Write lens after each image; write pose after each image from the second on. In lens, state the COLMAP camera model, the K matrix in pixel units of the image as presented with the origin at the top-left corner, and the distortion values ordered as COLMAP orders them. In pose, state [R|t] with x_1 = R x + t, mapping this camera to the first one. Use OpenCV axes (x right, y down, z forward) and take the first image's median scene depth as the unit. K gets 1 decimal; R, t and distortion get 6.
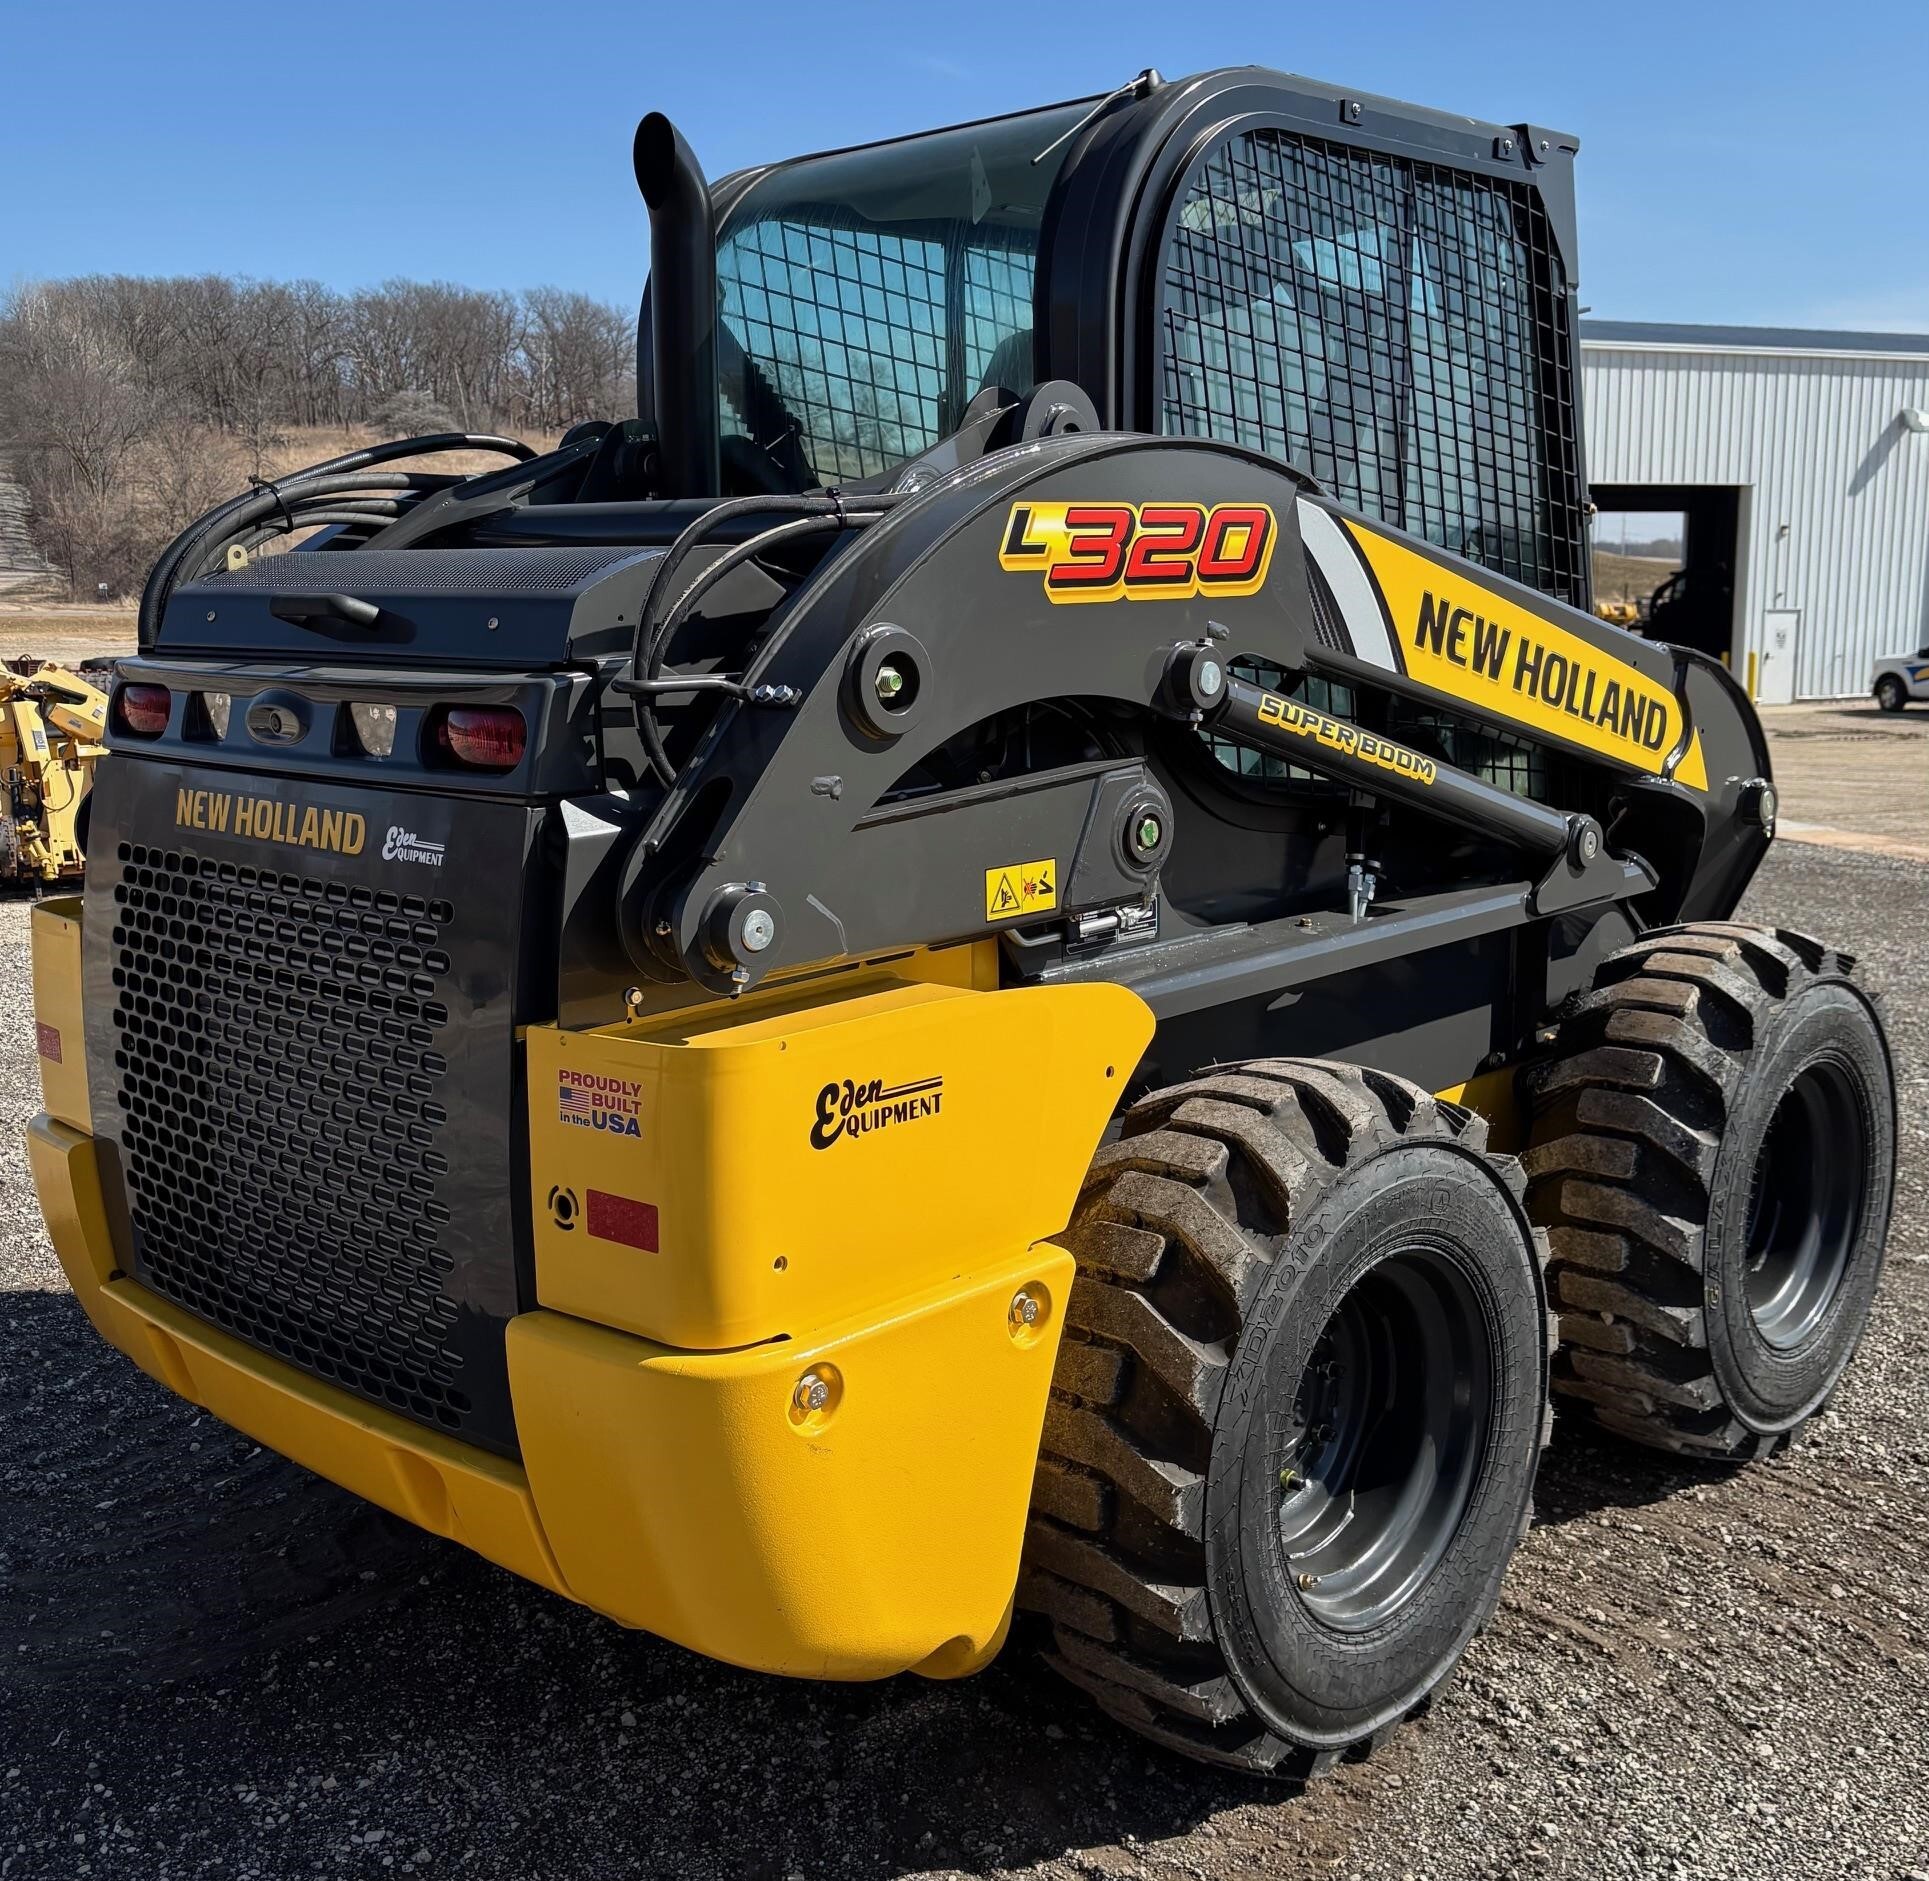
lens RADIAL K [[2193.8, 0, 1021.0], [0, 2193.8, 941.1], [0, 0, 1]] dist [0.125010, -0.271196]
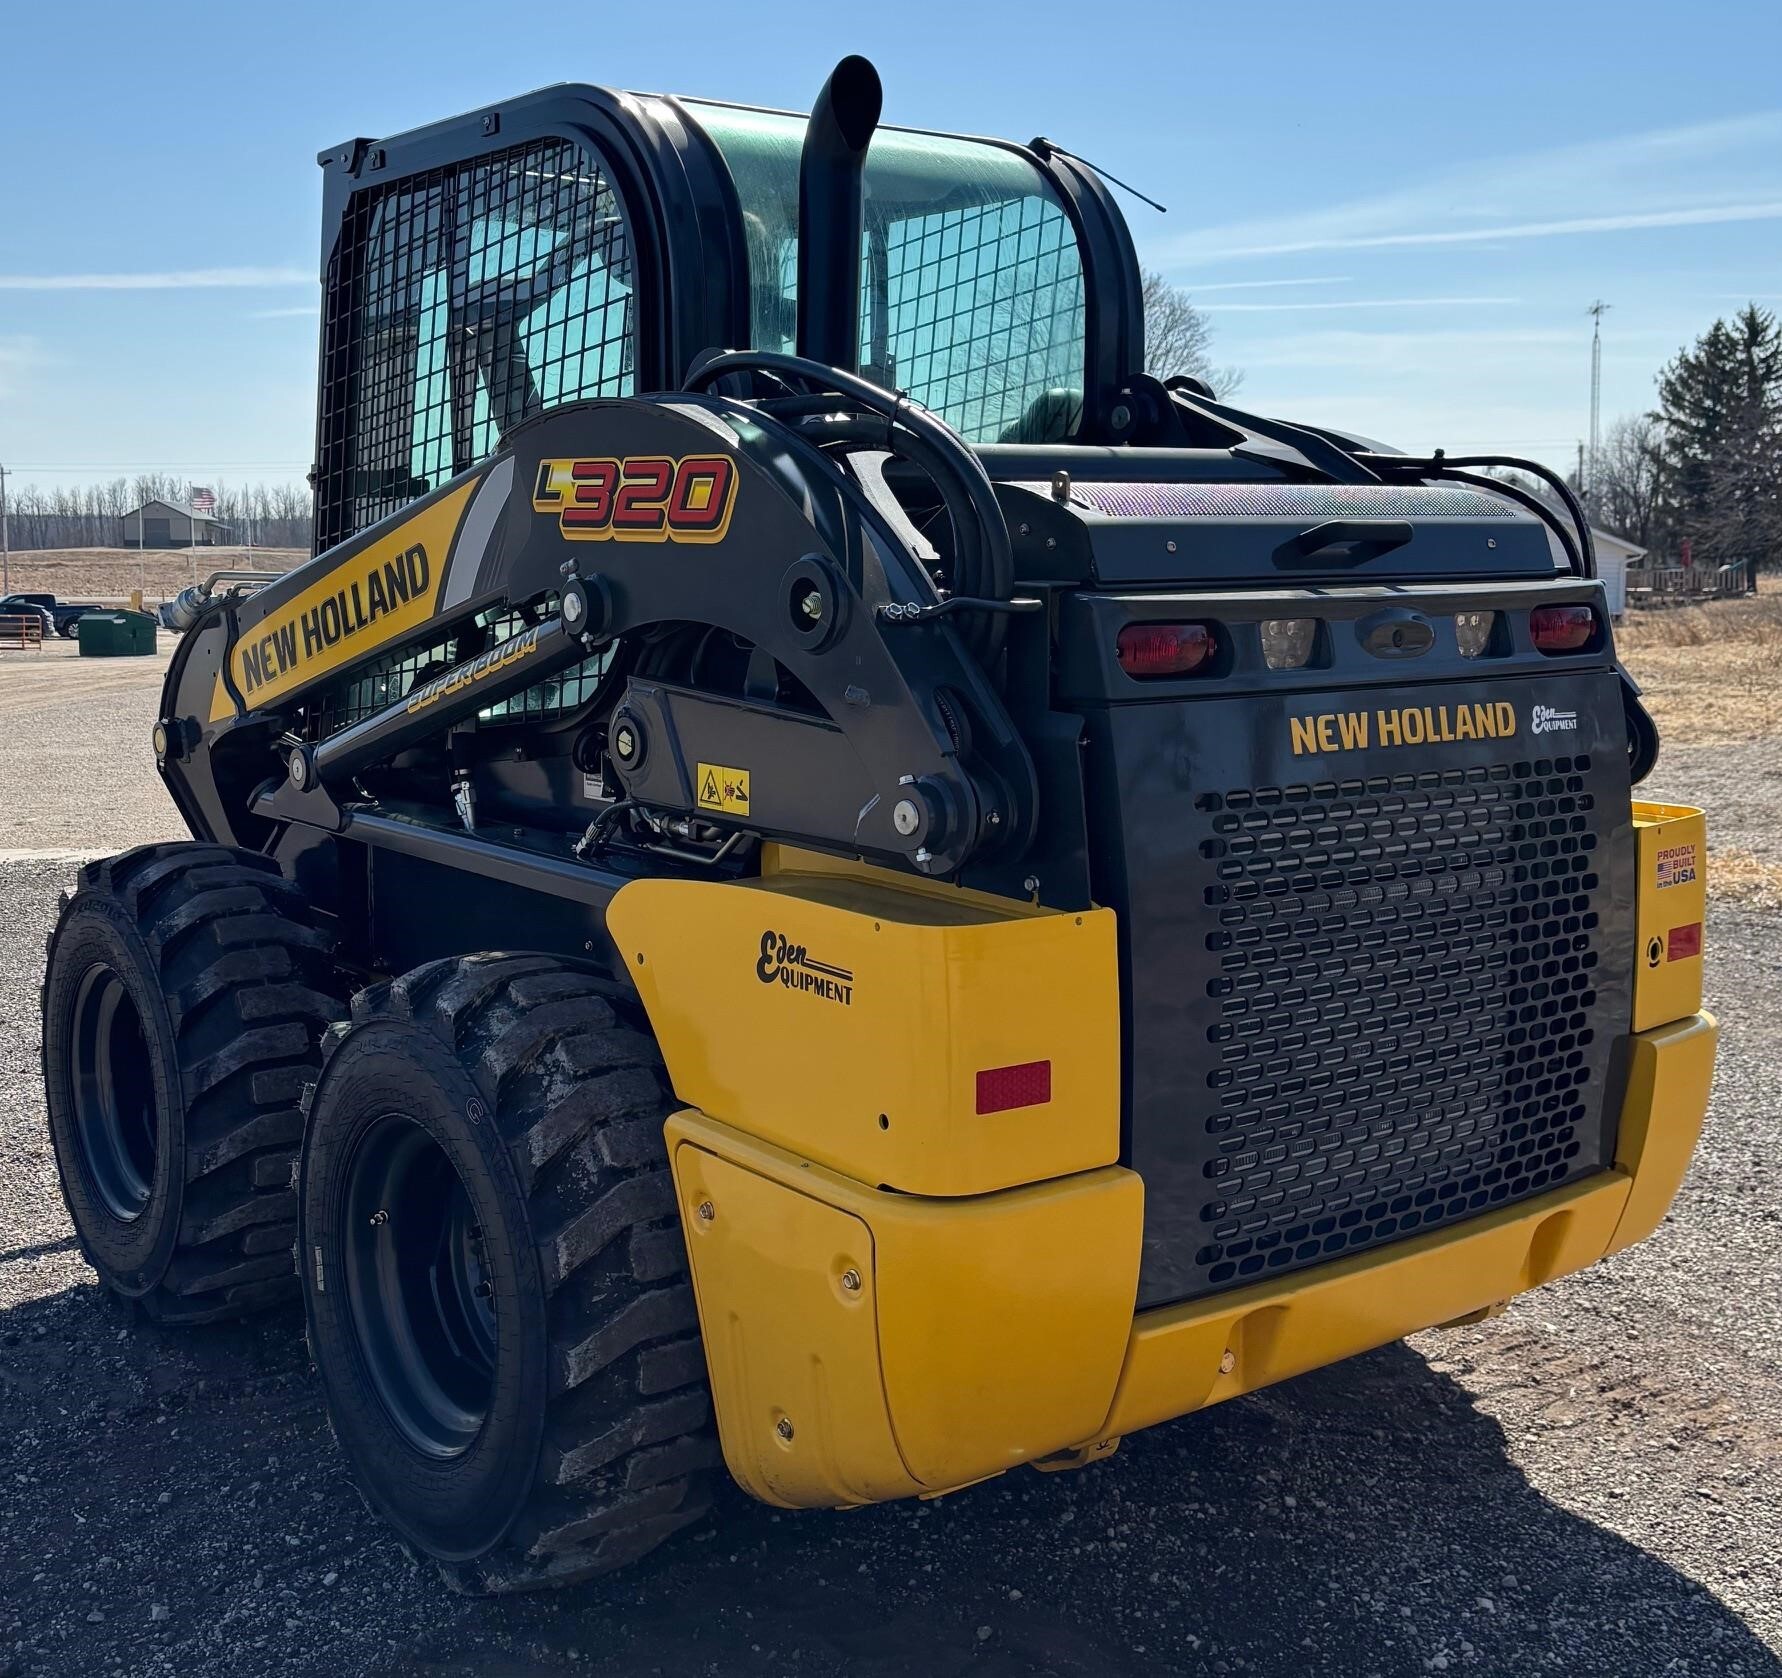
lens RADIAL K [[2138.4, 0, 891.0], [0, 2138.4, 839.0], [0, 0, 1]] dist [0.017634, -0.010629]
pose [[0.157068, -0.131312, 0.978819, -1.449908], [0.168741, 0.980115, 0.104409, -0.157092], [-0.973065, 0.148768, 0.176103, 1.098837]]
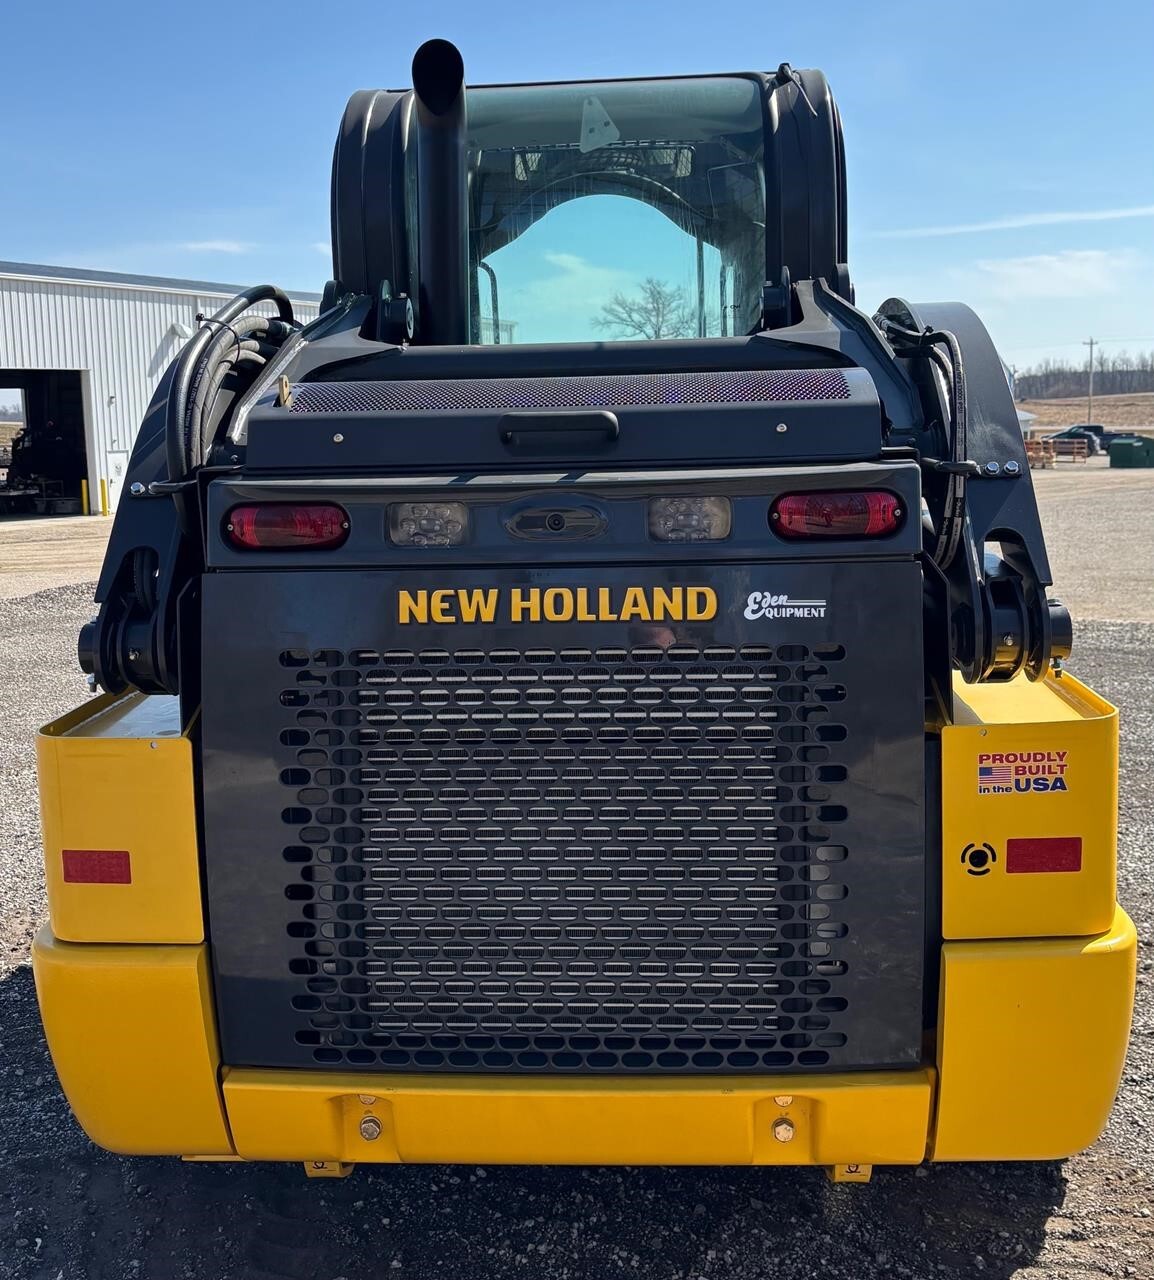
lens RADIAL K [[1428.5, 0, 577.0], [0, 1428.5, 640.0], [0, 0, 1]] dist [0.115656, -0.256232]
pose [[0.779342, -0.116111, 0.615747, -0.818647], [0.128023, 0.991458, 0.024921, -0.055279], [-0.613381, 0.059408, 0.787550, 0.413072]]
